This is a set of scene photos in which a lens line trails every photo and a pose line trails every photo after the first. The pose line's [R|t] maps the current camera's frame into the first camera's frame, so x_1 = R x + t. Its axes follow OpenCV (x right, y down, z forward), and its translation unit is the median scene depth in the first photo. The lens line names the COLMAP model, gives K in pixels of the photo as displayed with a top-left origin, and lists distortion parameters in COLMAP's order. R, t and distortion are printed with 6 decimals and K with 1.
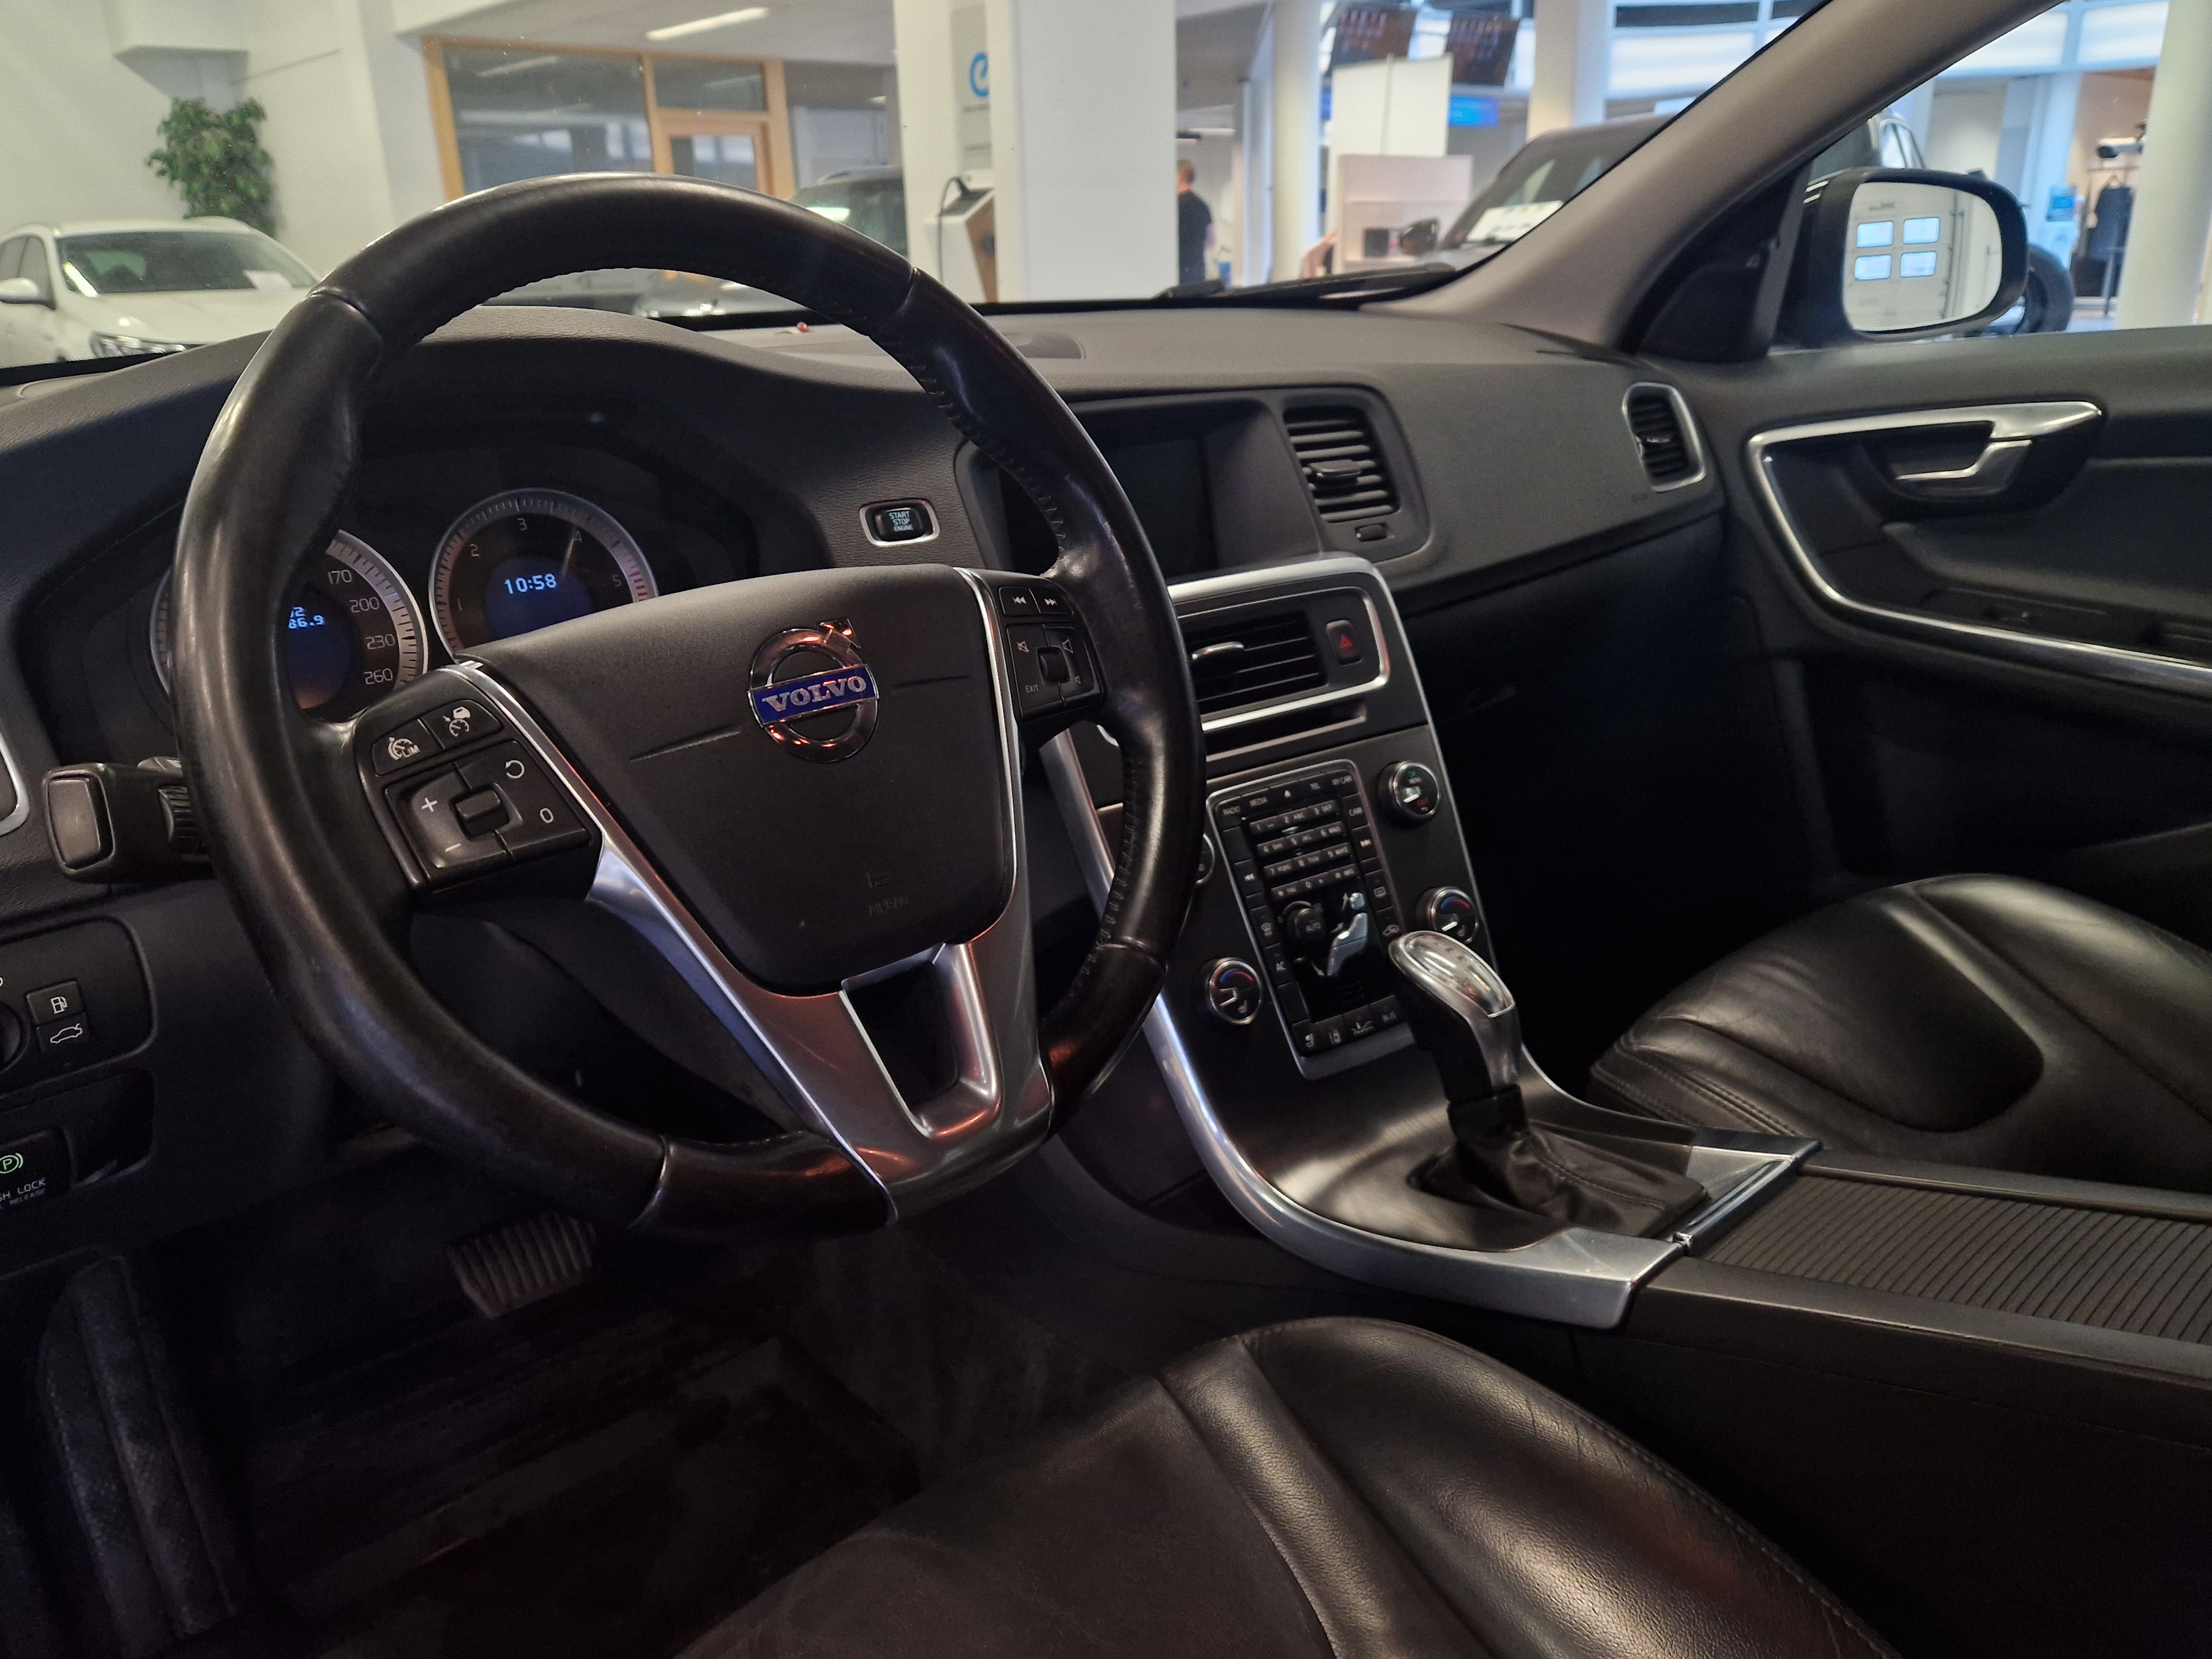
lens RADIAL K [[1704.6, 0, 1103.5], [0, 1704.6, 777.6], [0, 0, 1]] dist [0.152598, -0.215912]
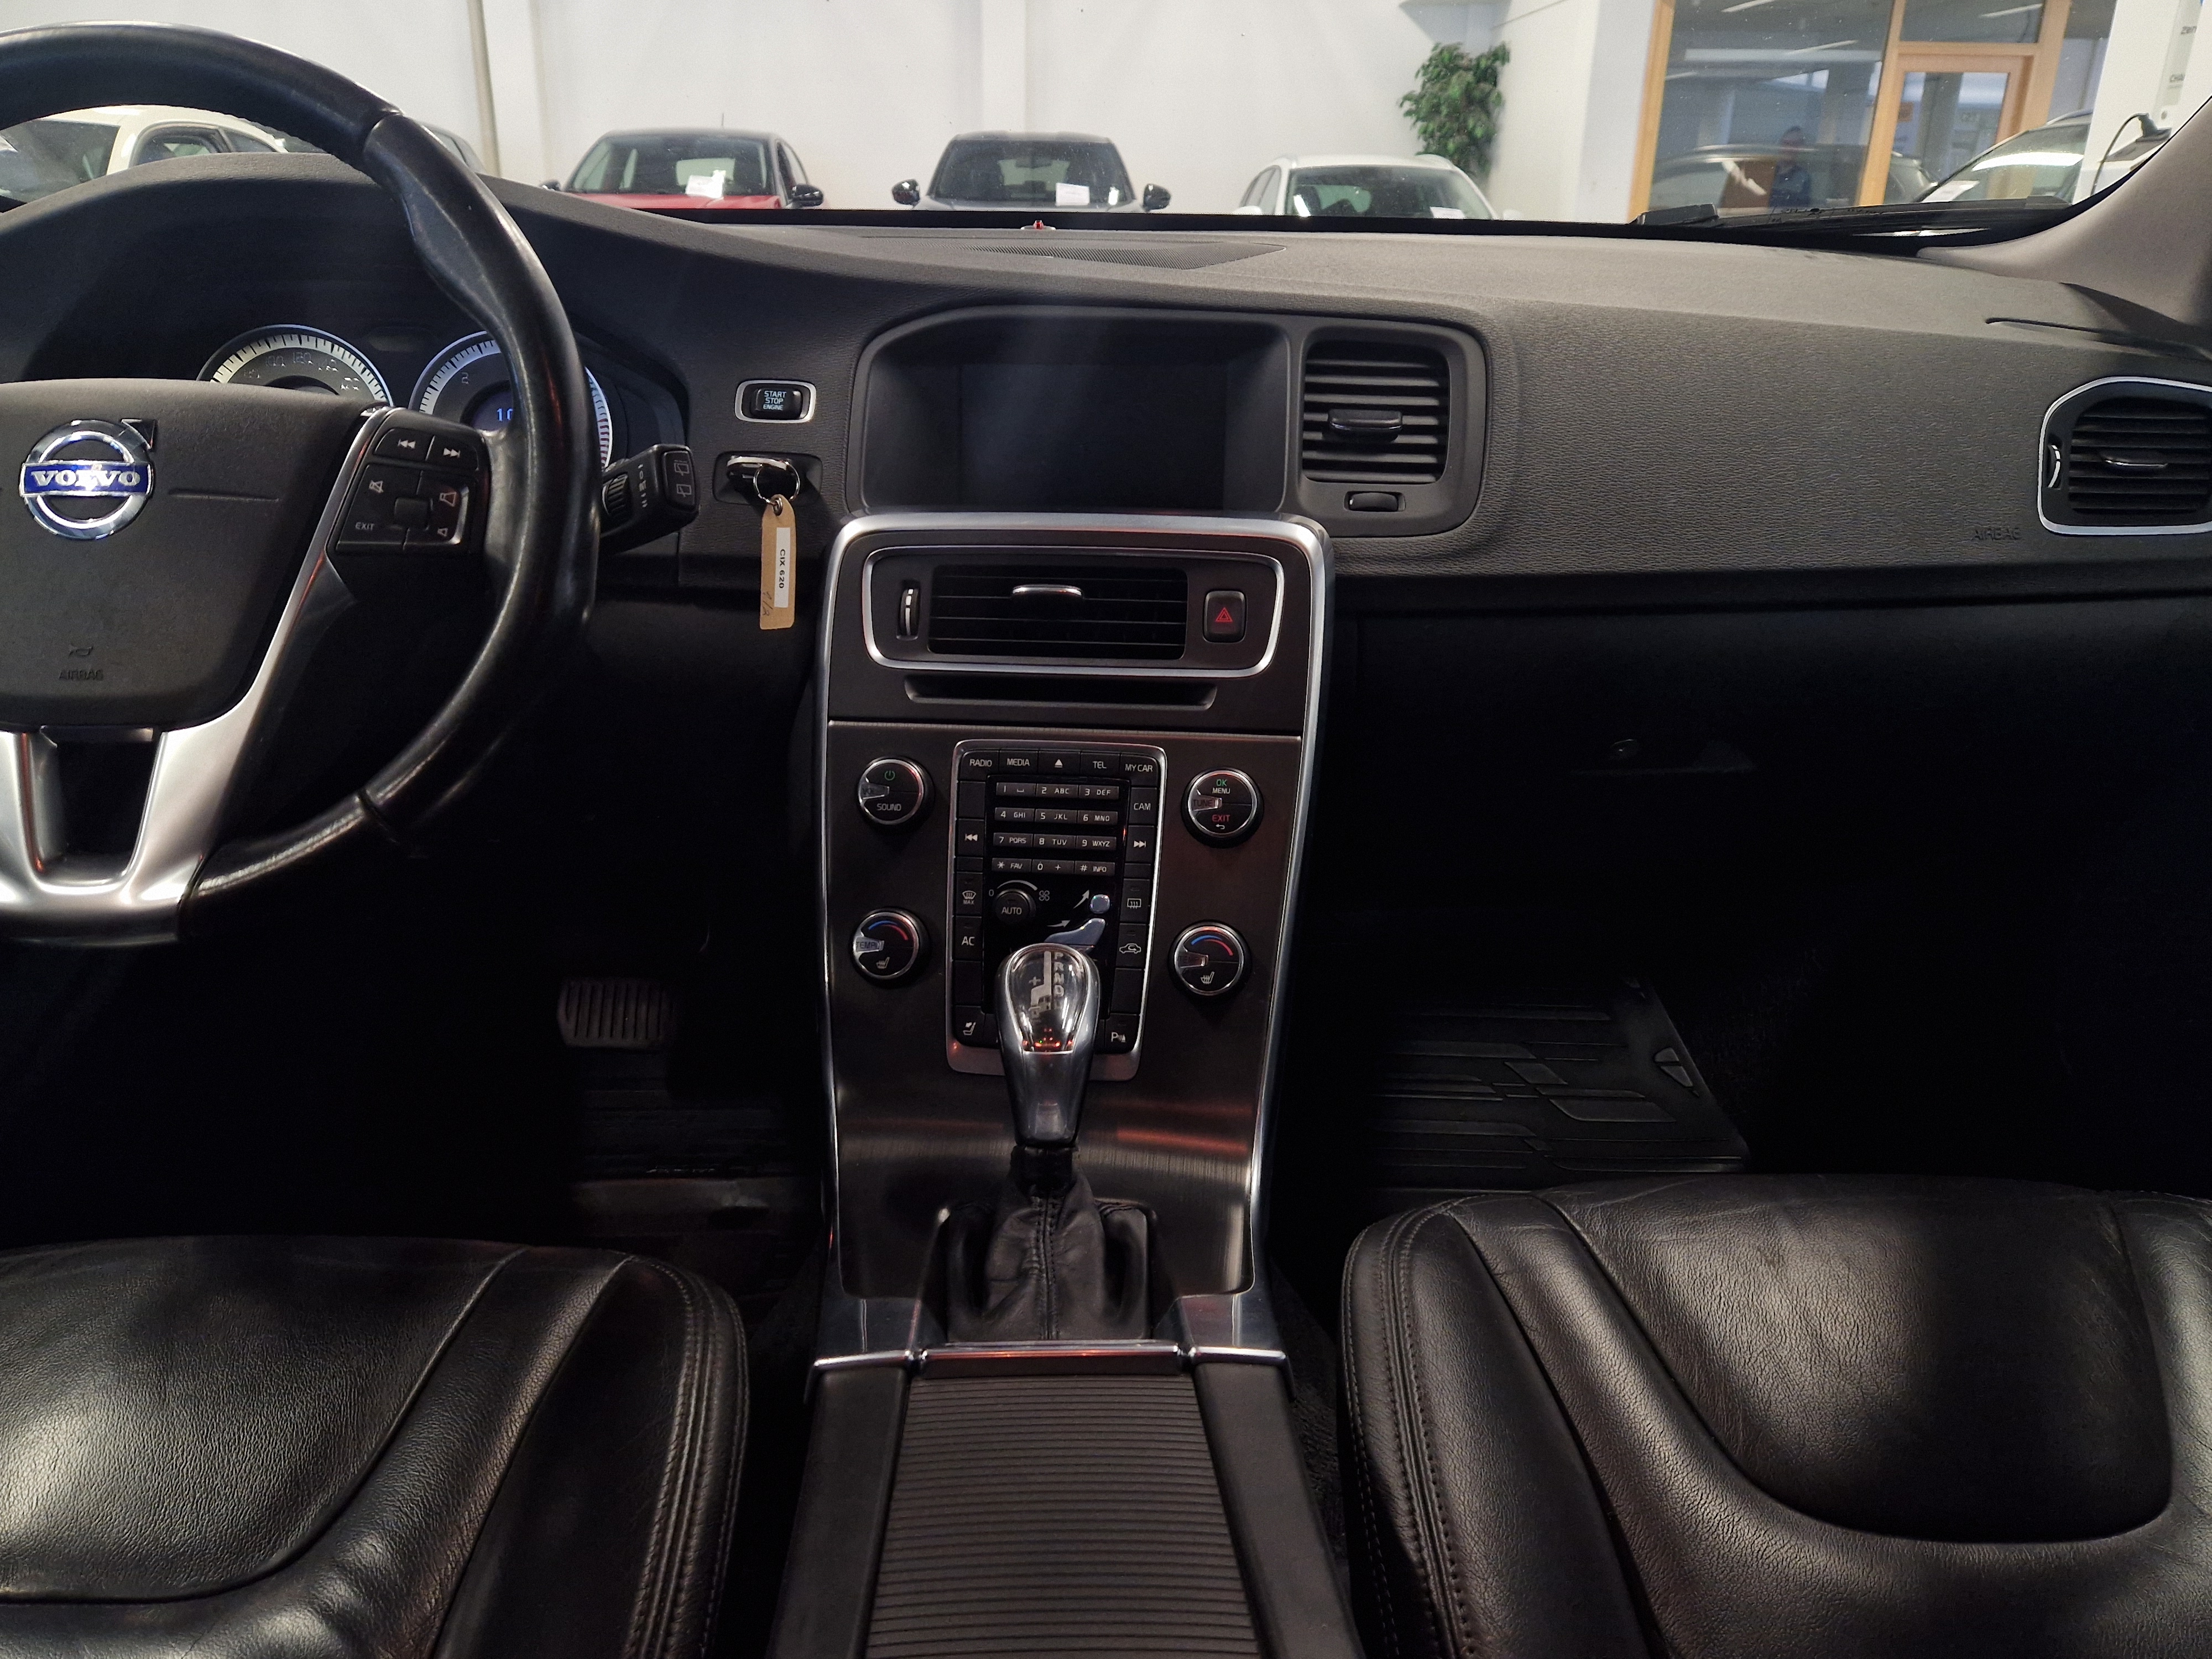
lens RADIAL K [[1704.6, 0, 1103.5], [0, 1704.6, 777.6], [0, 0, 1]] dist [0.152598, -0.215912]
pose [[0.747717, 0.244921, -0.617197, 0.515455], [-0.228940, 0.967585, 0.106610, -0.063620], [0.623302, 0.061587, 0.779552, 0.249852]]
